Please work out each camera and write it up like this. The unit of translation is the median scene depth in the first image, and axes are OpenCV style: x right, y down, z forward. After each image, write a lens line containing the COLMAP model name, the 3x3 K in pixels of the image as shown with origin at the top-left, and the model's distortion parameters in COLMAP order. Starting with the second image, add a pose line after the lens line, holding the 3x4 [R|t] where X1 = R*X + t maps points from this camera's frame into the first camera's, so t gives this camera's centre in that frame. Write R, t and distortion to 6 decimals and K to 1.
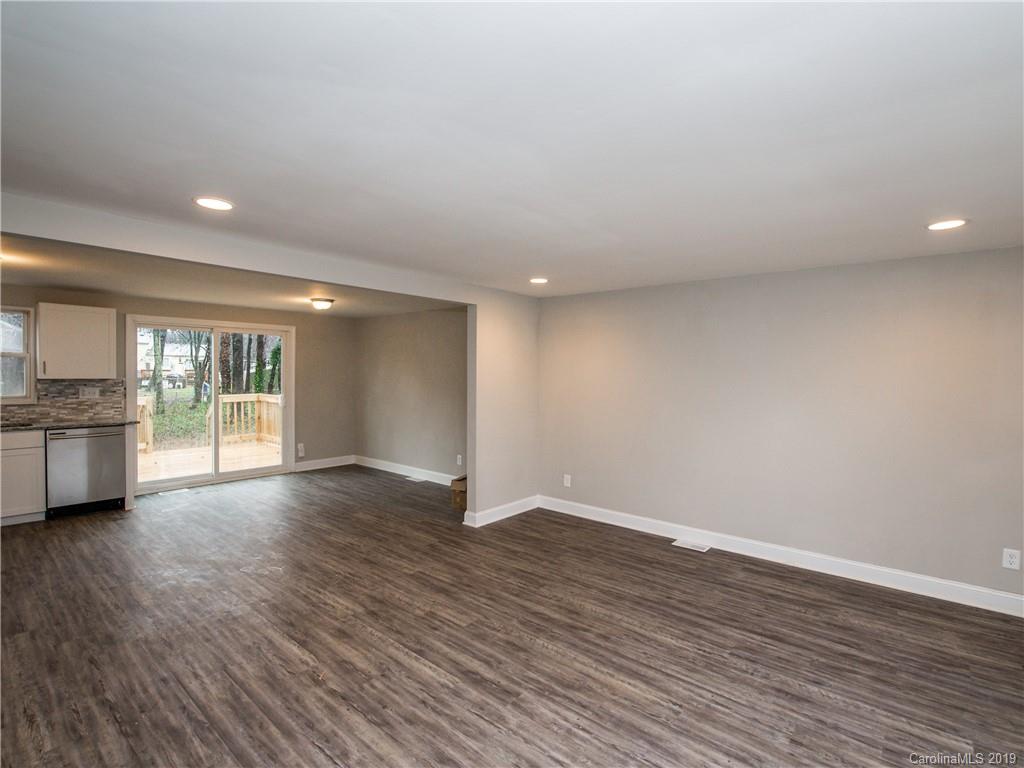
lens RADIAL K [[485.8, 0, 530.9], [0, 485.8, 381.7], [0, 0, 1]] dist [-0.012322, -0.002506]
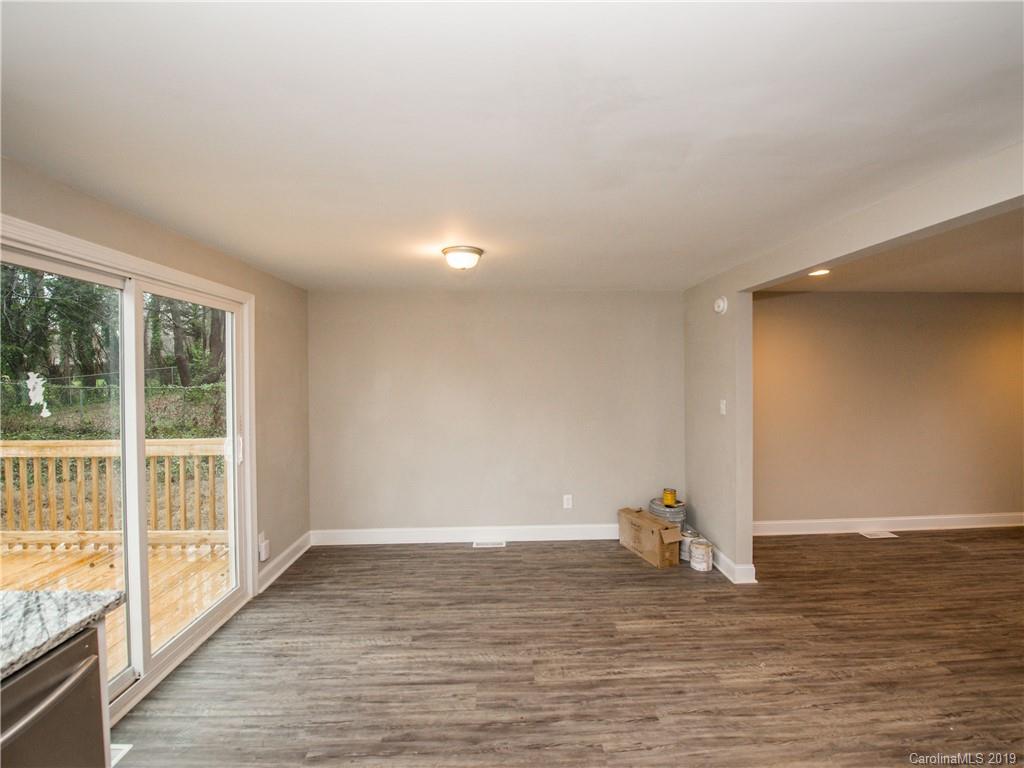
lens RADIAL K [[485.8, 0, 508.8], [0, 485.8, 356.2], [0, 0, 1]] dist [-0.012322, -0.002506]
pose [[0.738144, -0.001473, 0.674641, -0.964188], [0.027110, 0.999255, -0.027480, -0.049660], [-0.674098, 0.038574, 0.737634, 0.724777]]
